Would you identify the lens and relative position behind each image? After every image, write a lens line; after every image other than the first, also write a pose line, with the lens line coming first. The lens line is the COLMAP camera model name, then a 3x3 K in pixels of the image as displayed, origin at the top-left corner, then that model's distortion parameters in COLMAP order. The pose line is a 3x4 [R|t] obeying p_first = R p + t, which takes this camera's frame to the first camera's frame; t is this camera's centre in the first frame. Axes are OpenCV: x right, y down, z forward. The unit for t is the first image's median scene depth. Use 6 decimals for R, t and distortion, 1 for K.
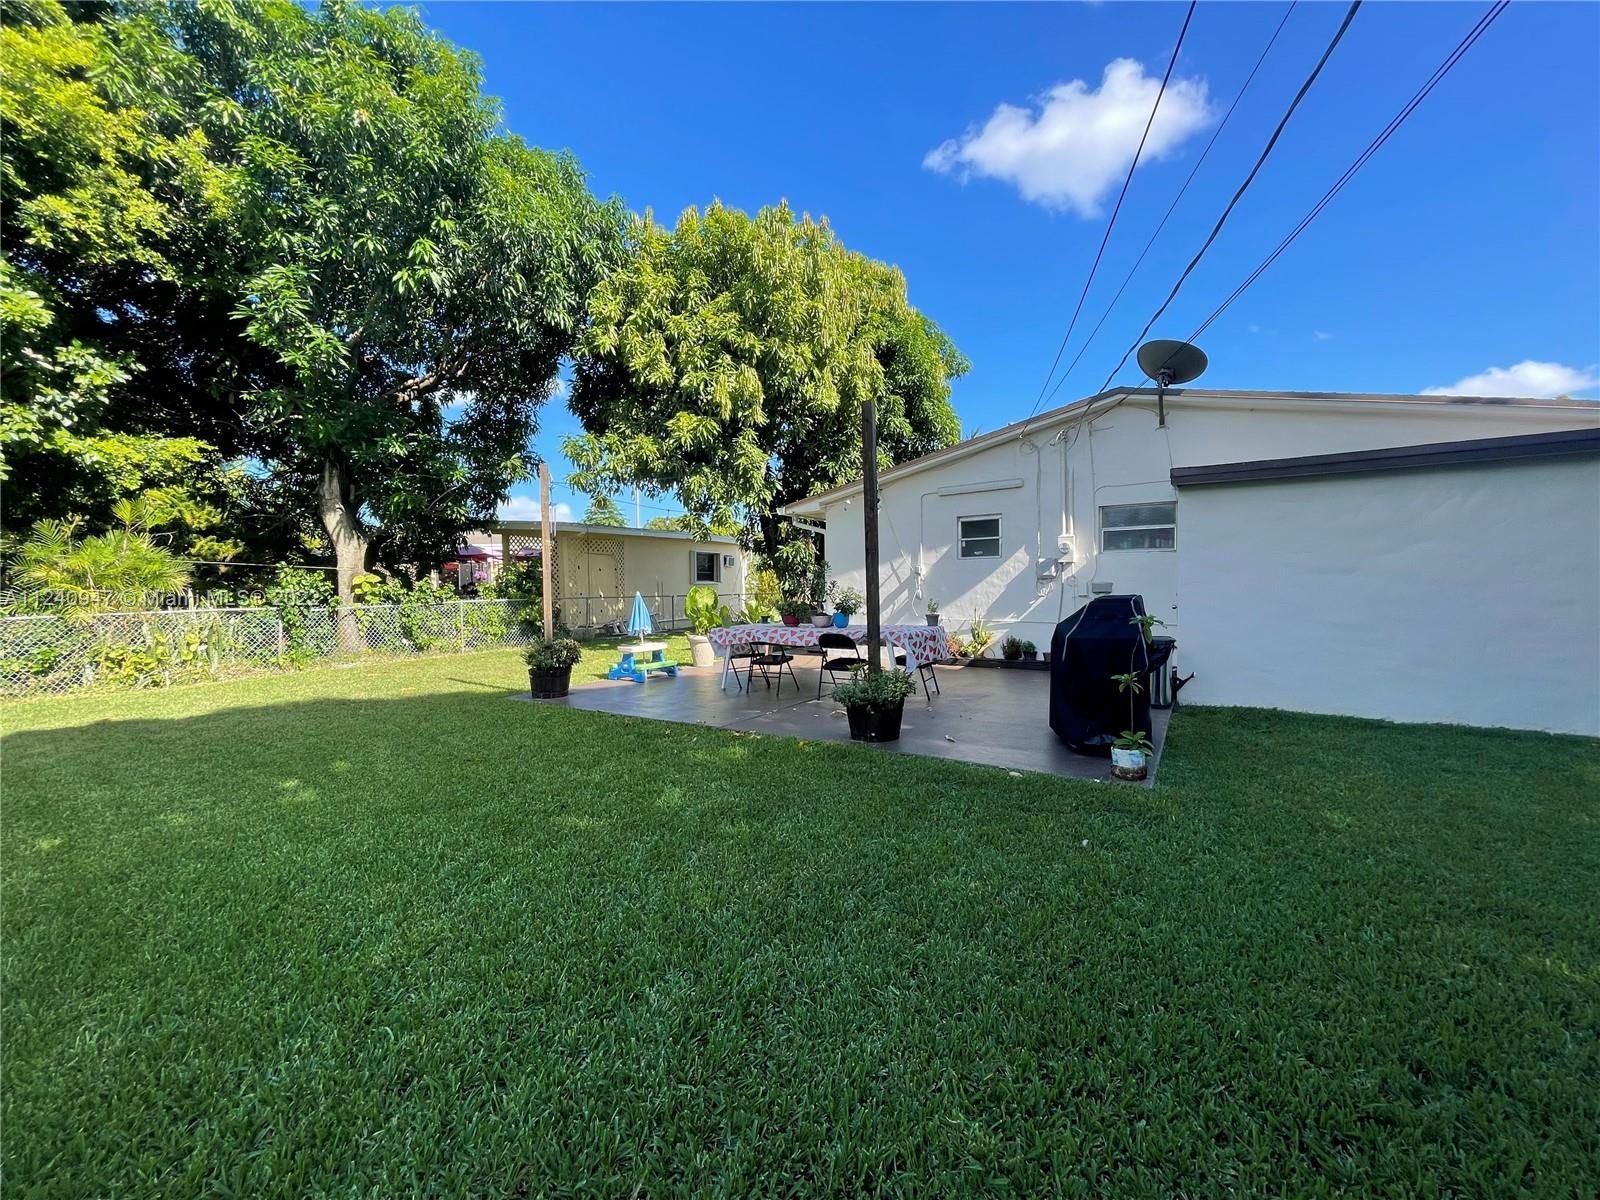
lens RADIAL K [[646.8, 0, 791.3], [0, 646.8, 610.7], [0, 0, 1]] dist [0.002378, 0.000678]
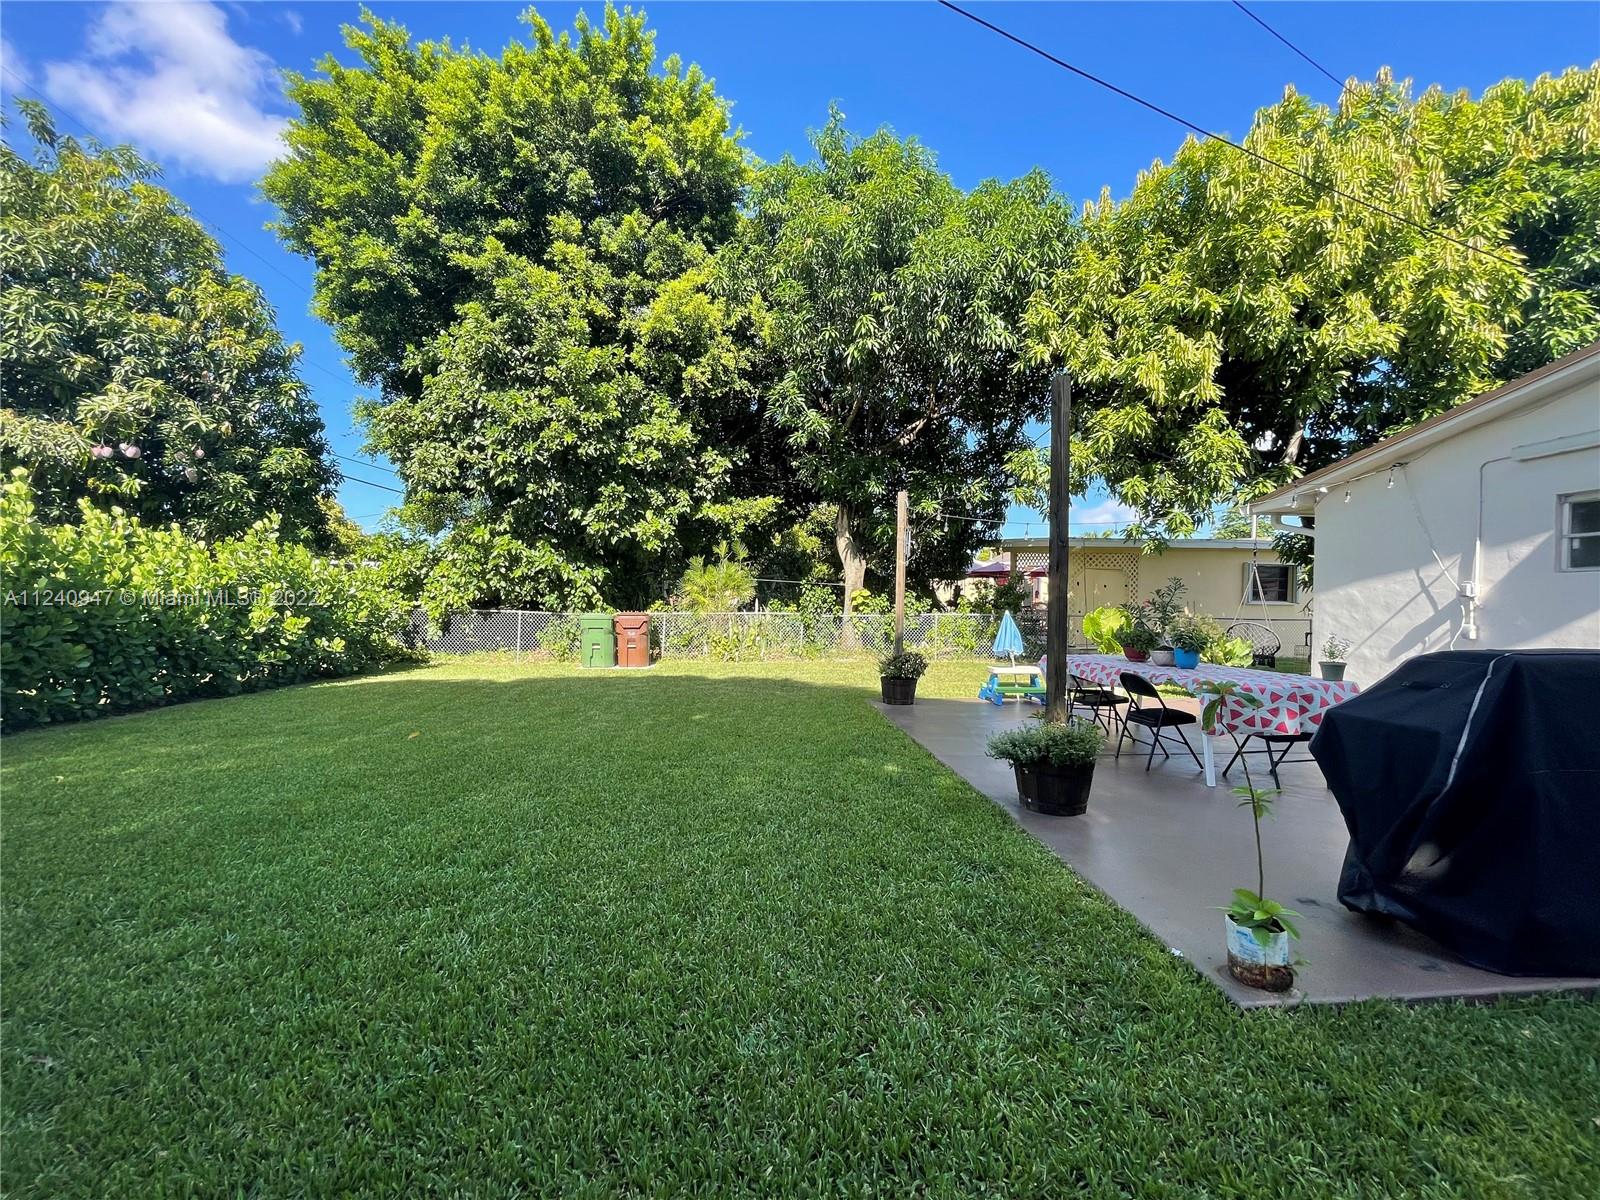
lens RADIAL K [[637.3, 0, 800.9], [0, 637.3, 623.5], [0, 0, 1]] dist [-0.000045, 0.003451]
pose [[0.628171, 0.048084, -0.776588, 0.259242], [-0.051958, 0.998453, 0.019793, -0.009547], [0.776338, 0.027916, 0.629698, 0.137179]]
